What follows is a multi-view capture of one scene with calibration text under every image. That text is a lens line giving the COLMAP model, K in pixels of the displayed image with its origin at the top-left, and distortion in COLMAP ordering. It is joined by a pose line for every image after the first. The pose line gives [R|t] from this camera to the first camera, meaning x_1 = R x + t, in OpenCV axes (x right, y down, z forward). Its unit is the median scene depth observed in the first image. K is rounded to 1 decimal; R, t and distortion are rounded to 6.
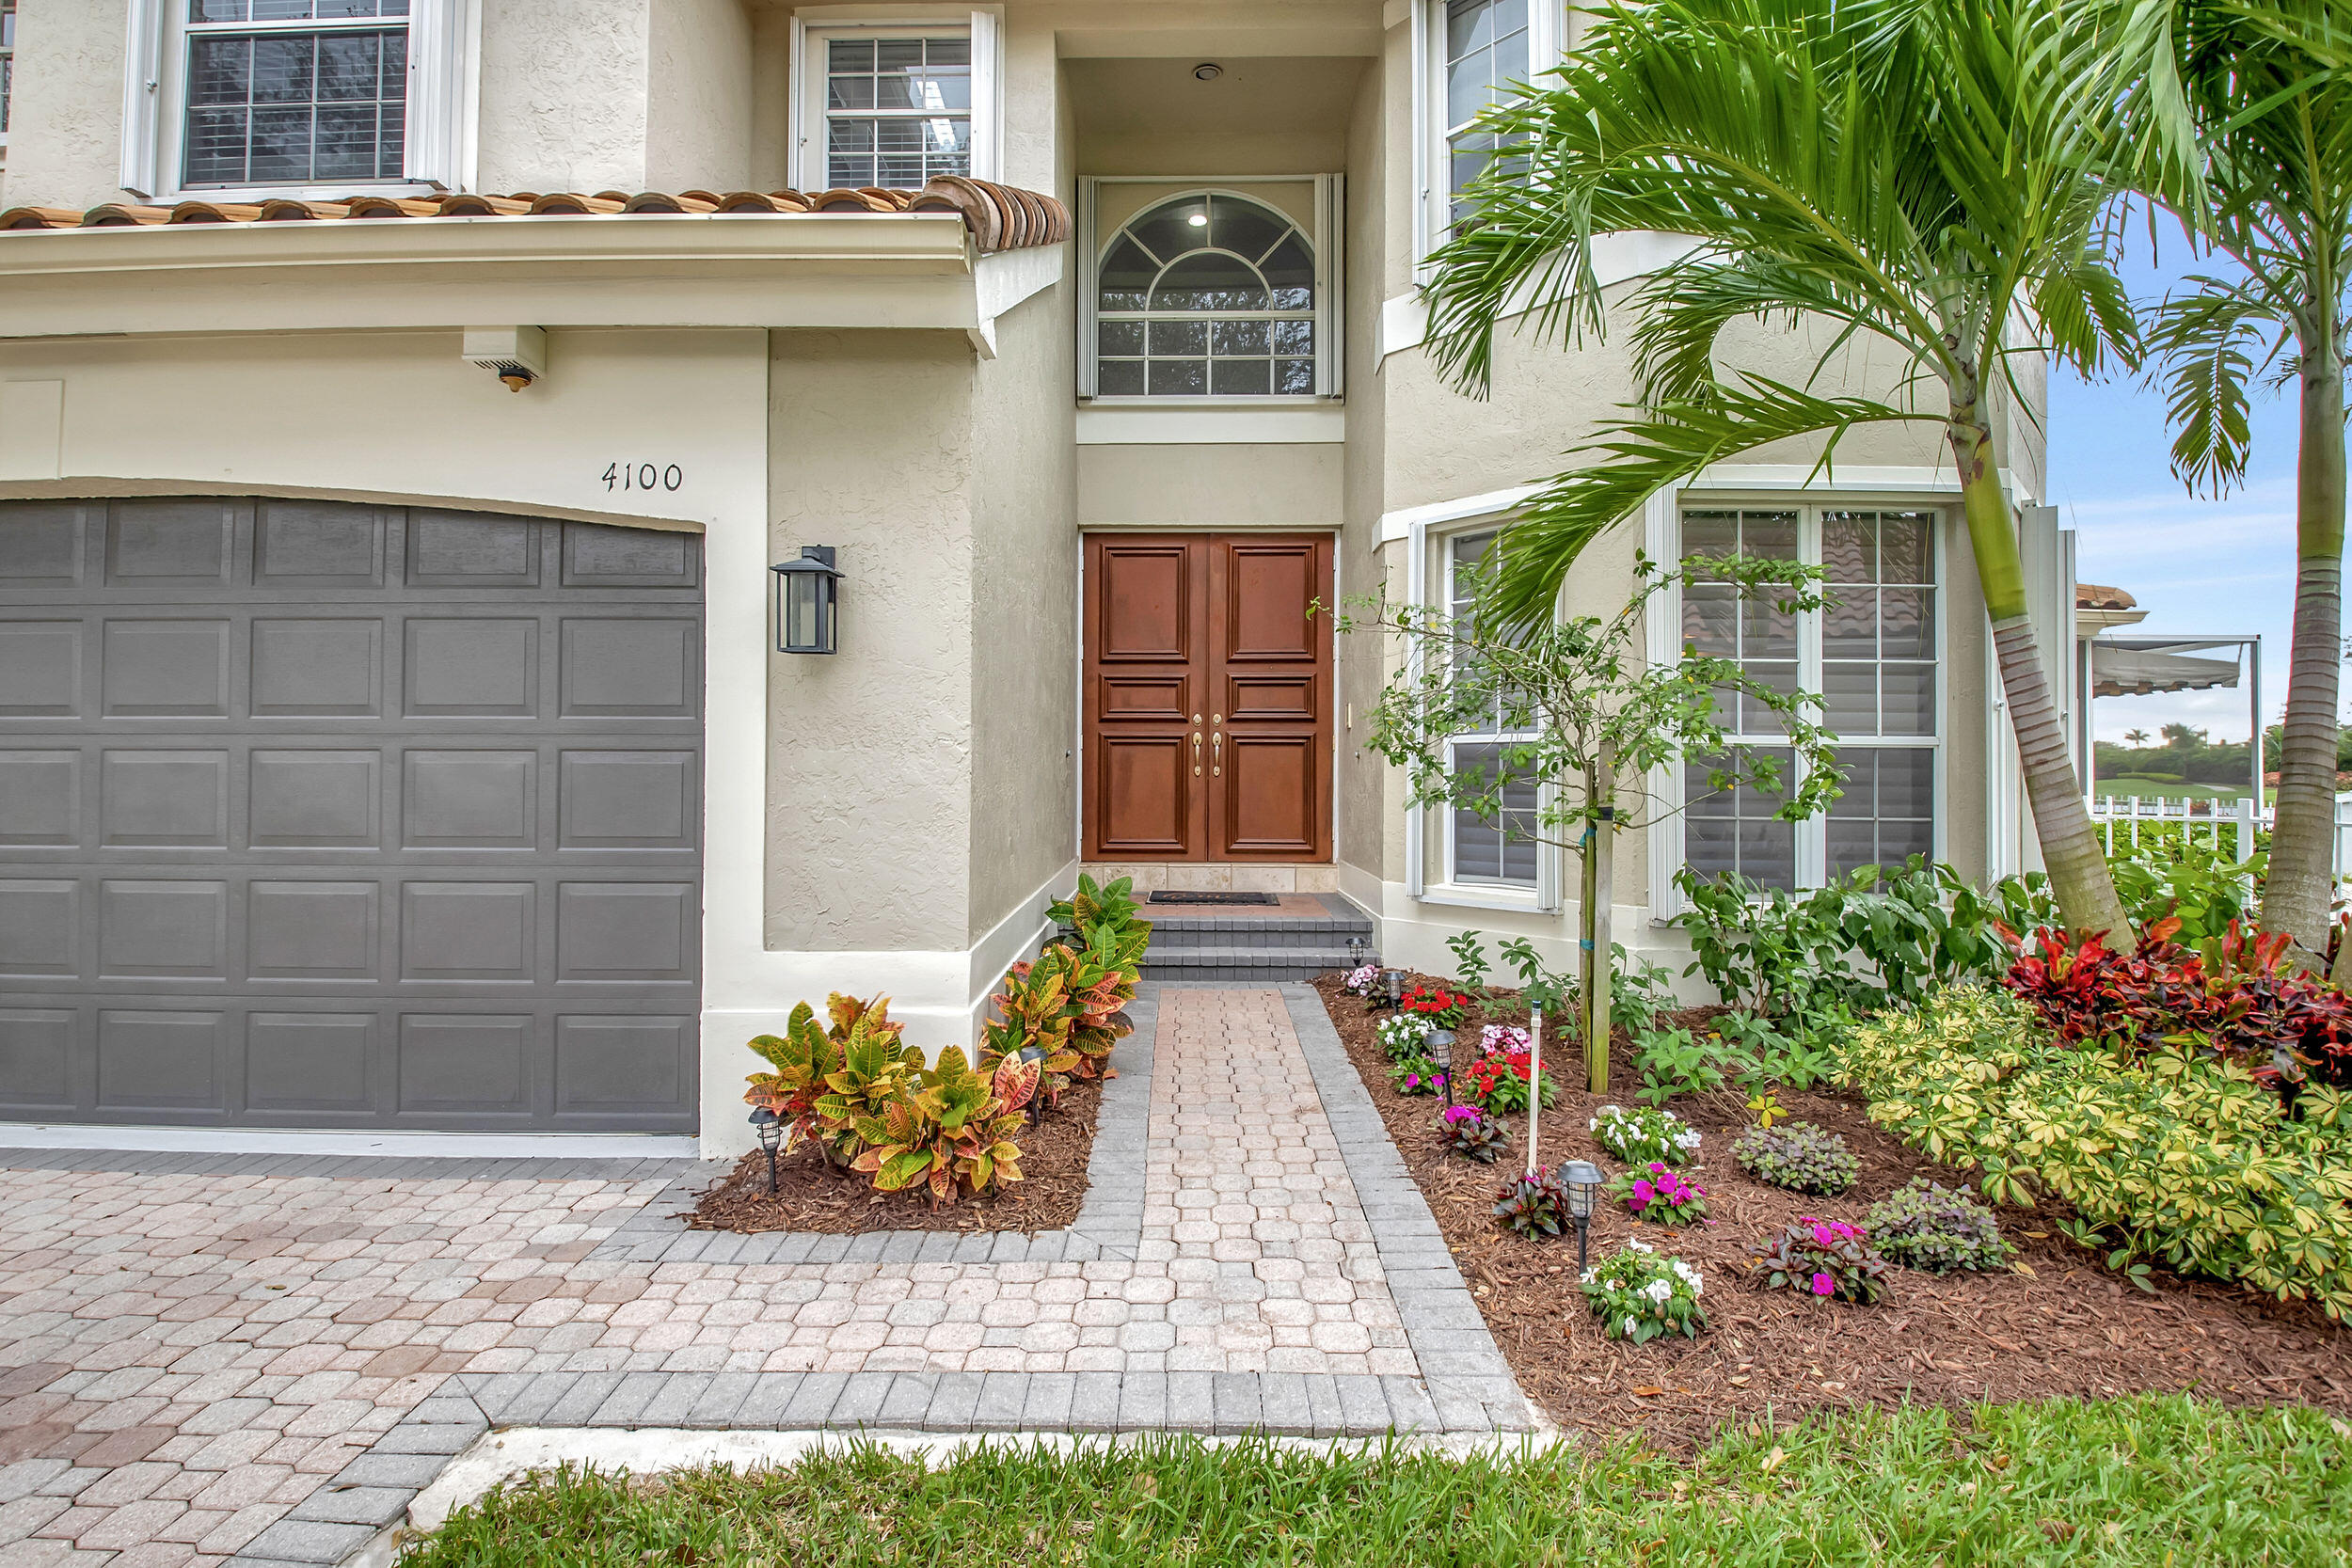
lens RADIAL K [[1105.7, 0, 1176.0], [0, 1105.7, 784.0], [0, 0, 1]] dist [-0.000803, -0.017887]
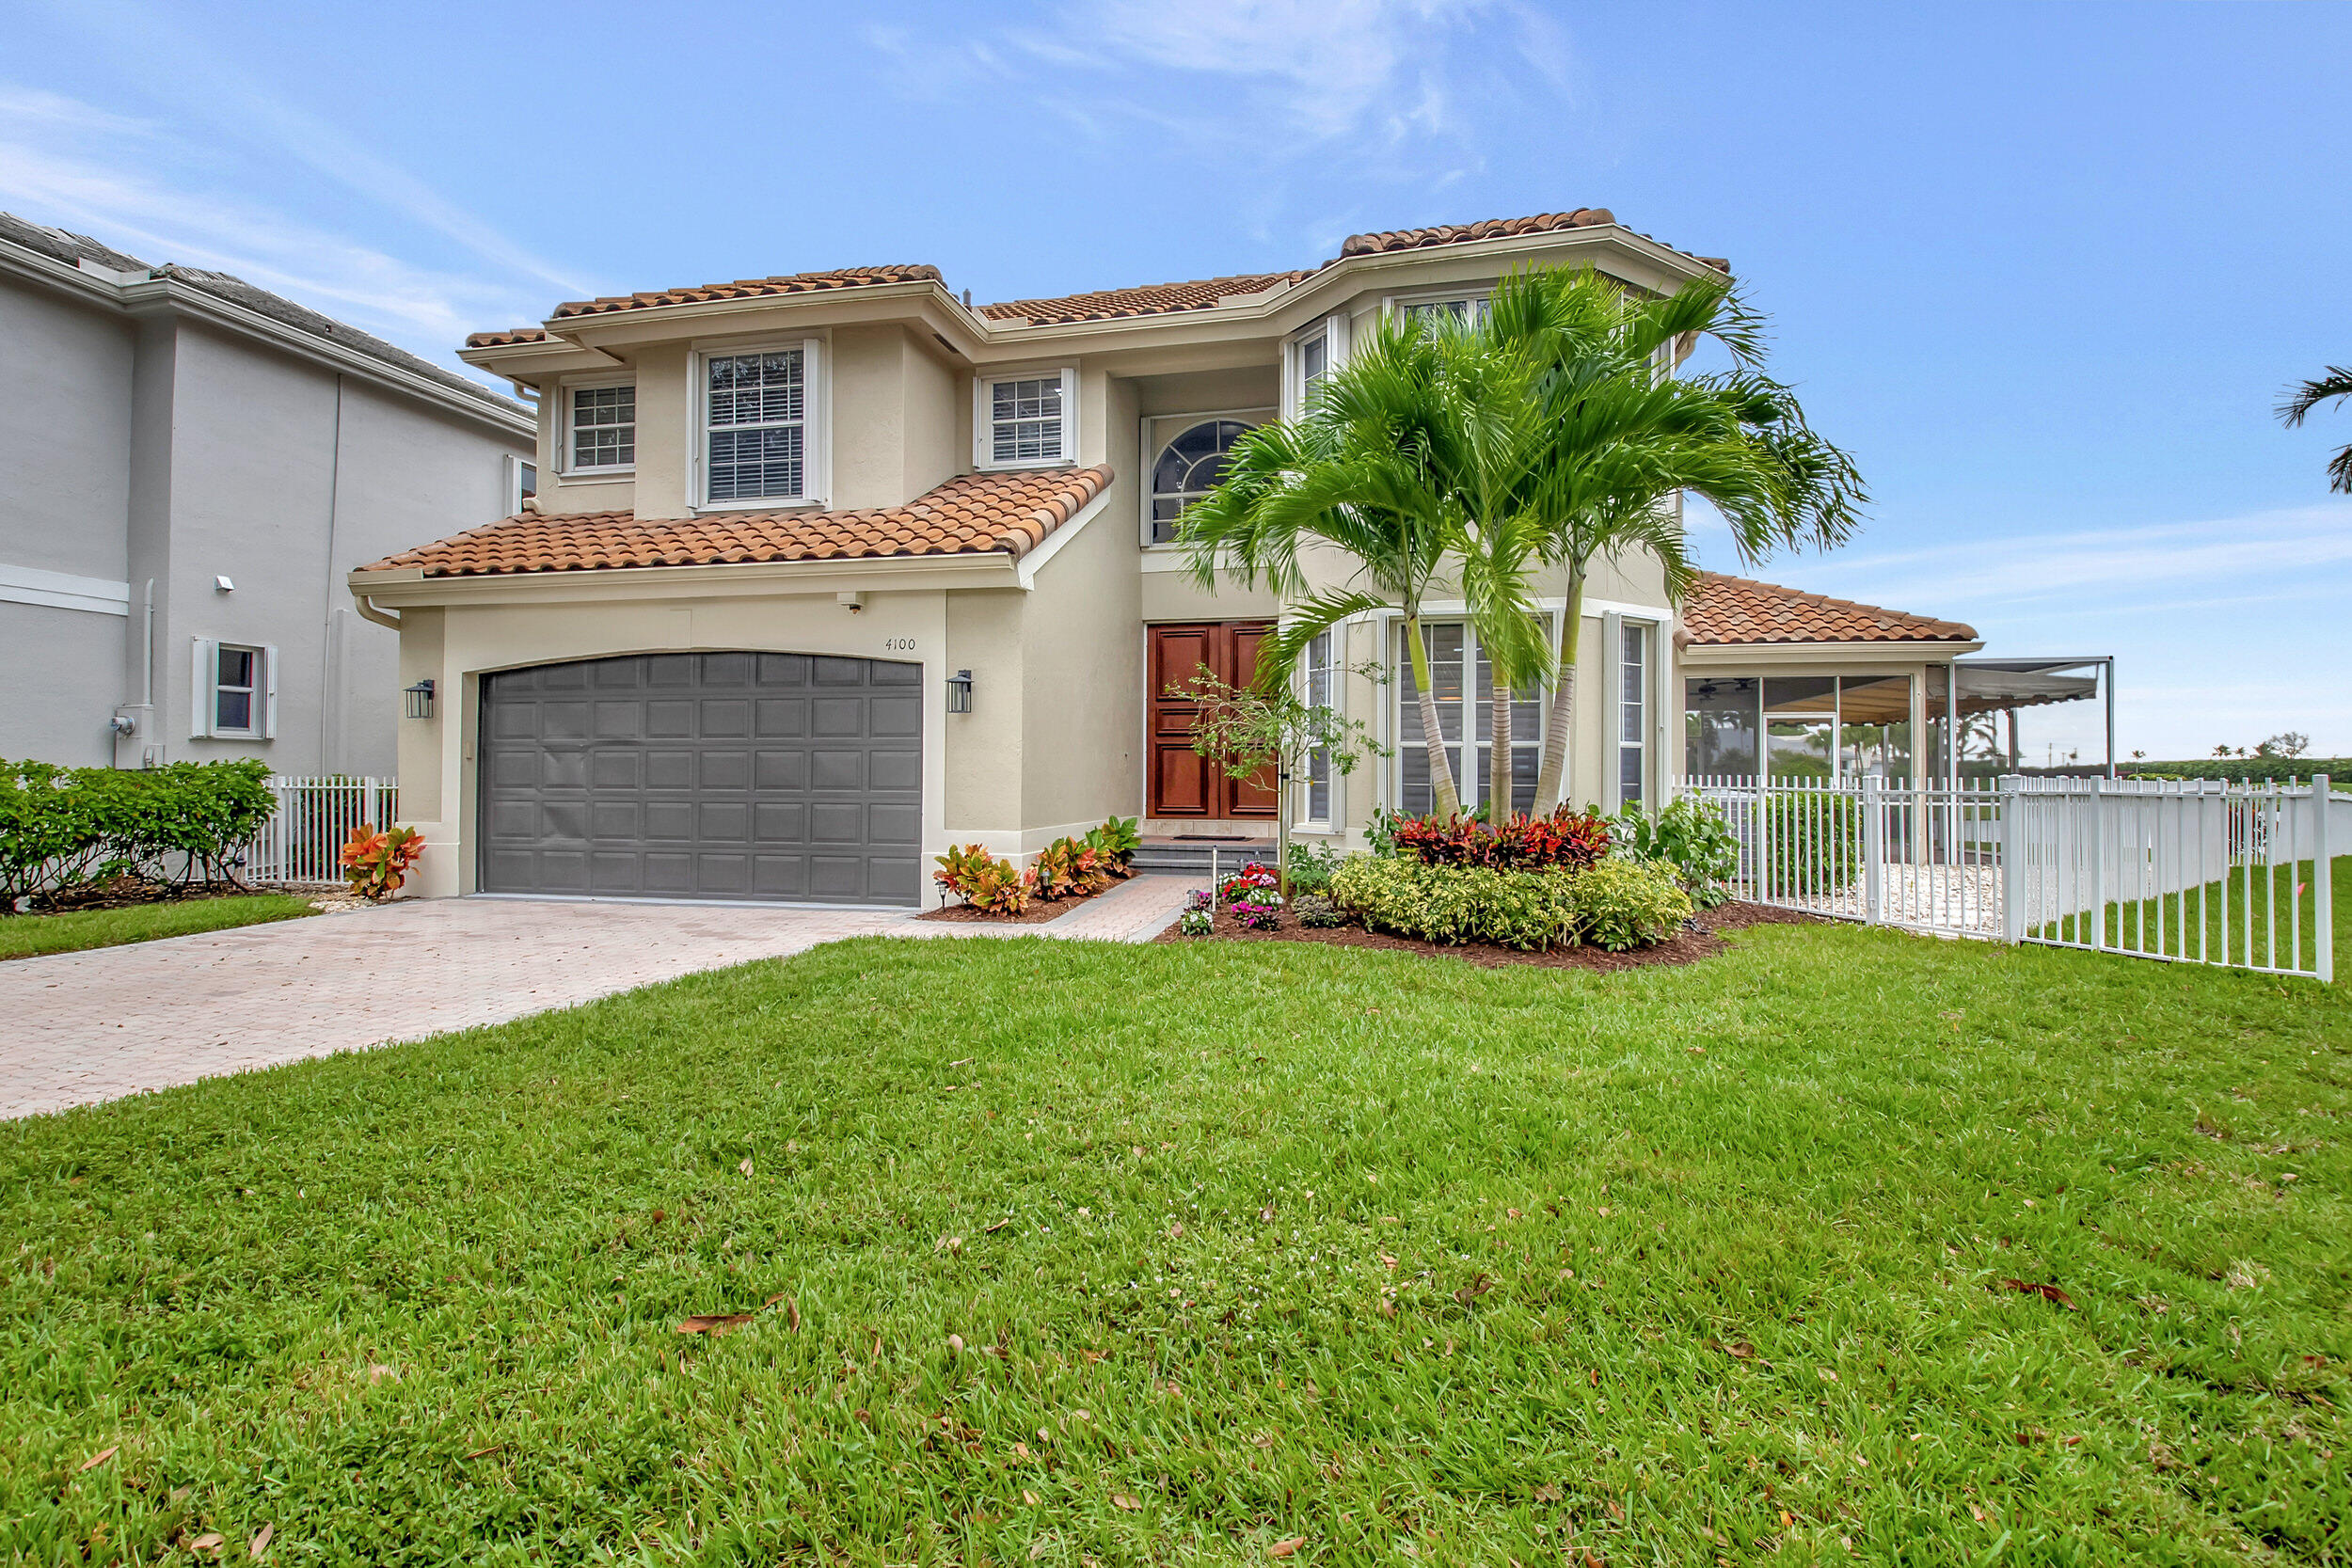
lens RADIAL K [[1105.7, 0, 1176.0], [0, 1105.7, 784.0], [0, 0, 1]] dist [-0.000803, -0.017887]
pose [[0.976598, 0.001181, -0.215071, 0.419191], [-0.003042, 0.999961, -0.008324, 0.040312], [0.215053, 0.008783, 0.976563, -0.826681]]
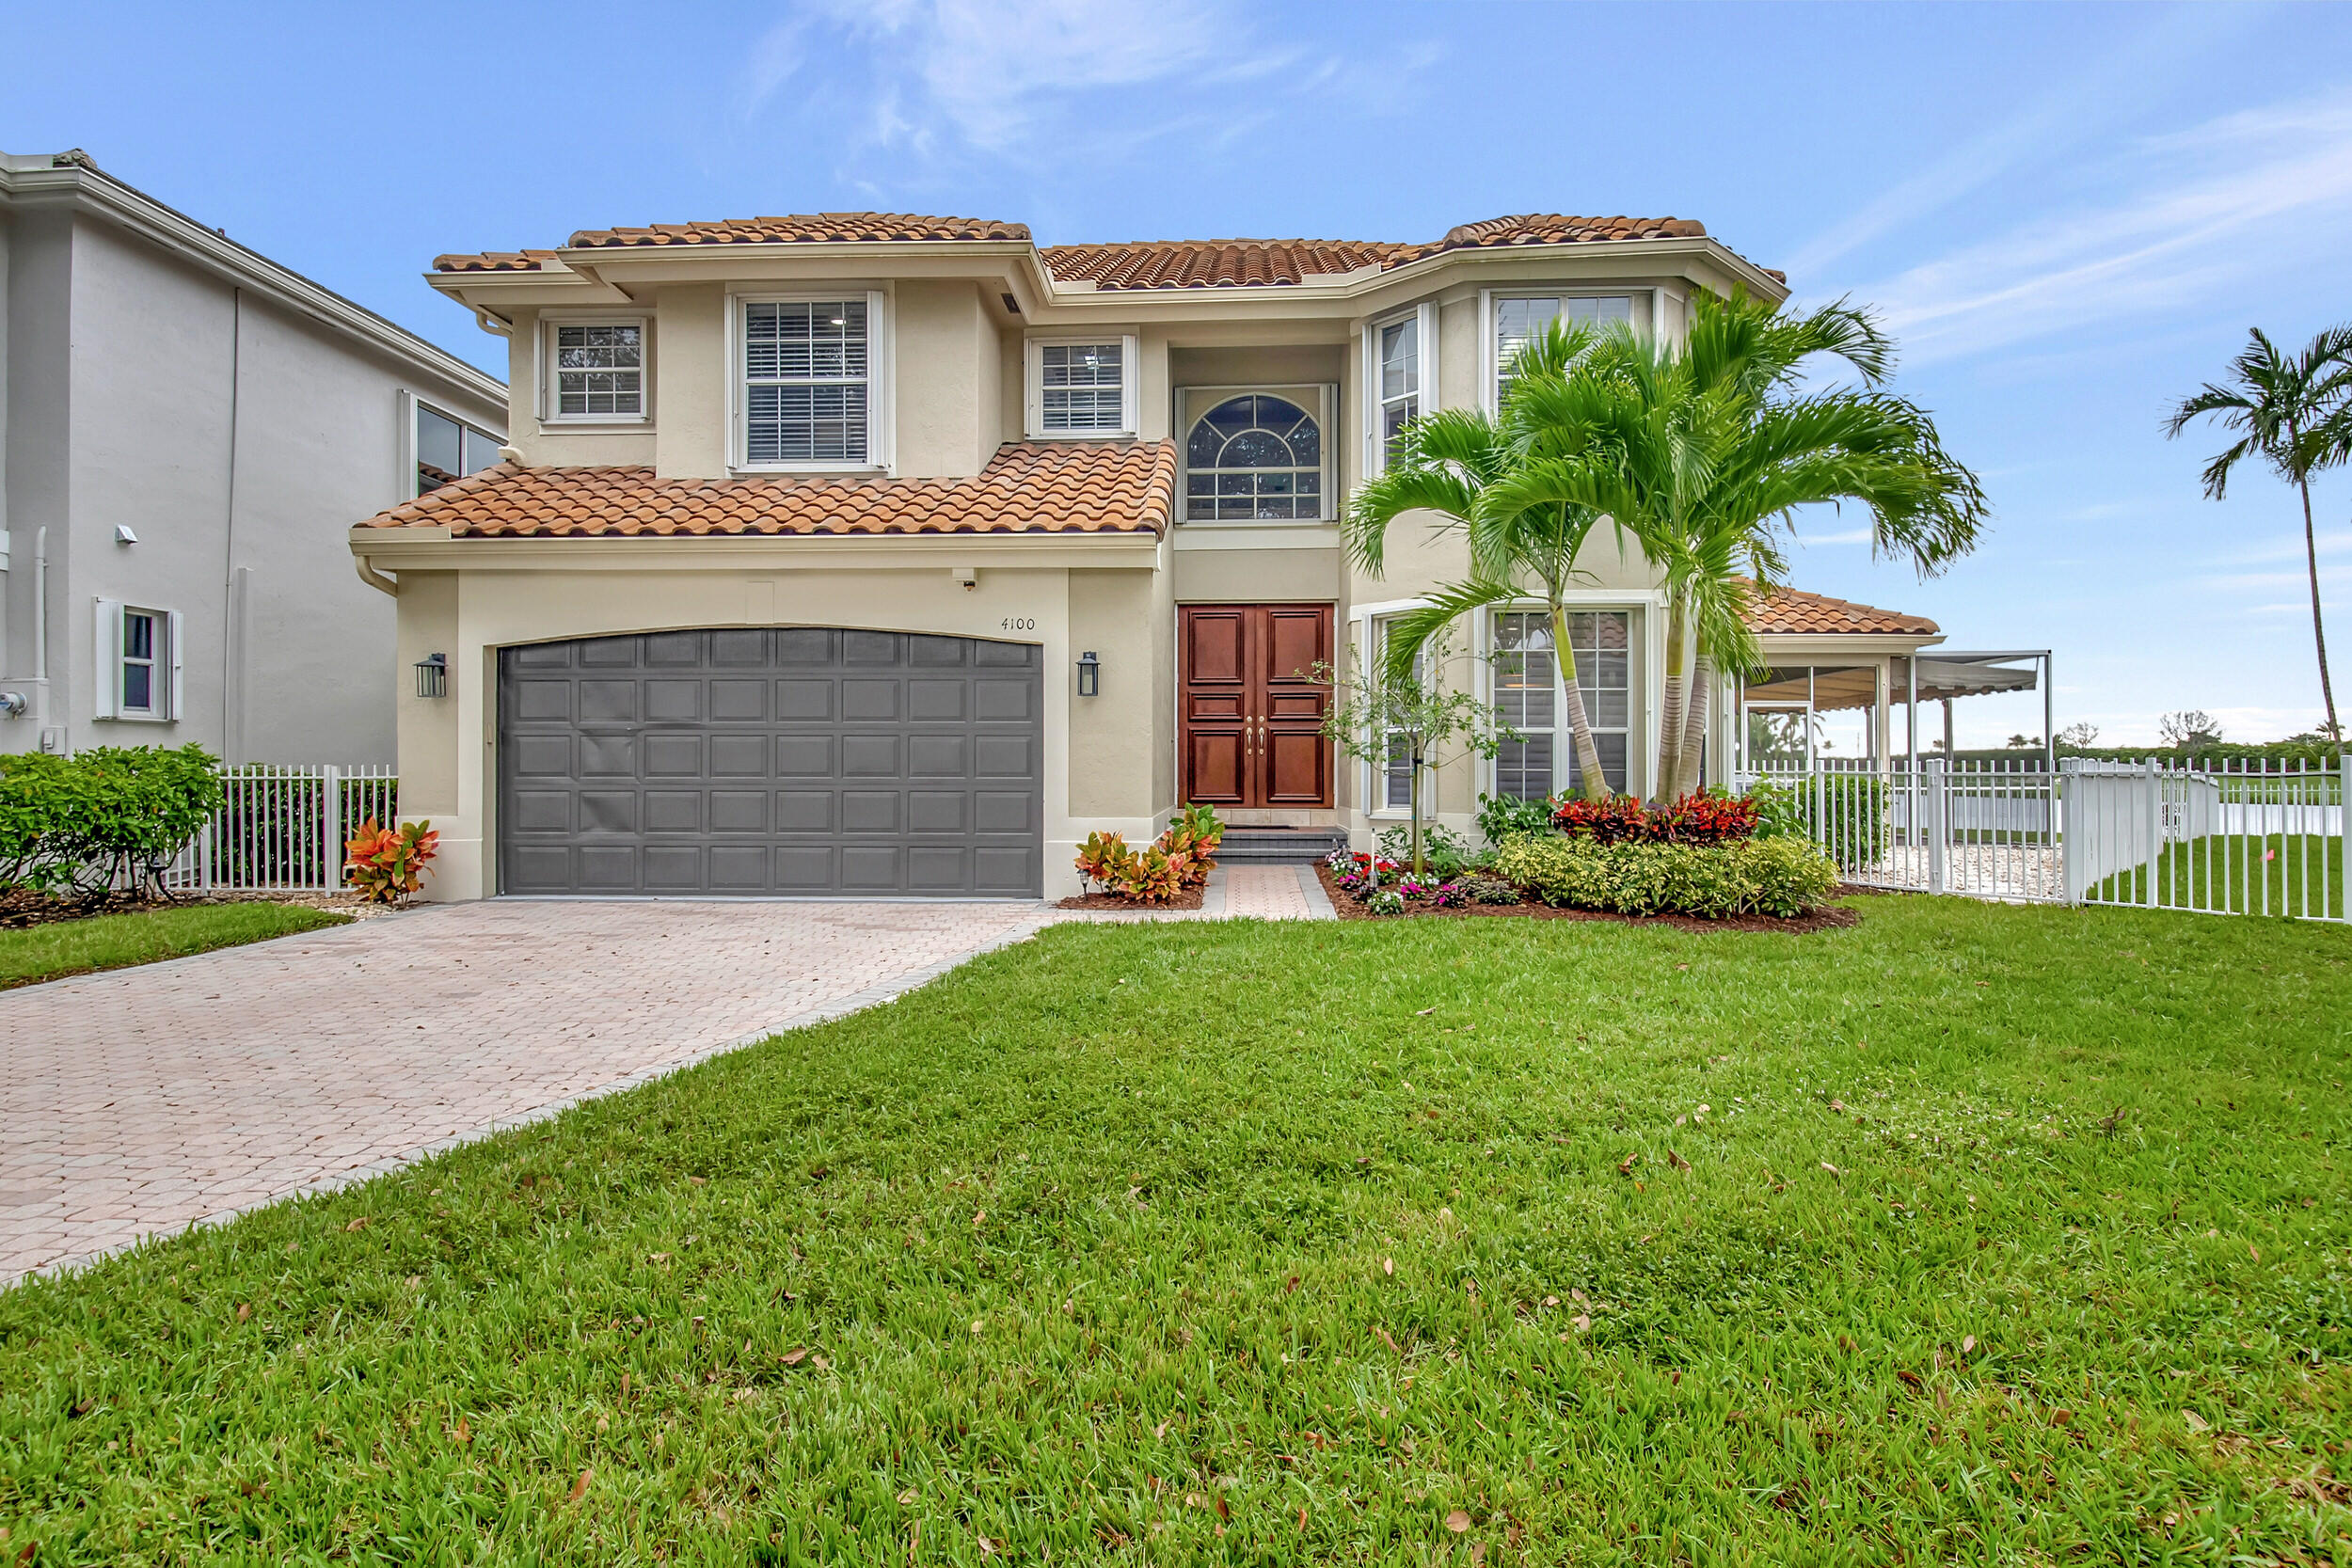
lens RADIAL K [[1245.2, 0, 1176.0], [0, 1245.2, 784.0], [0, 0, 1]] dist [0.002634, -0.018206]
pose [[0.998972, -0.002471, -0.045264, -0.006713], [0.002342, 0.999993, -0.002890, 0.052470], [0.045271, 0.002781, 0.998971, -1.056095]]
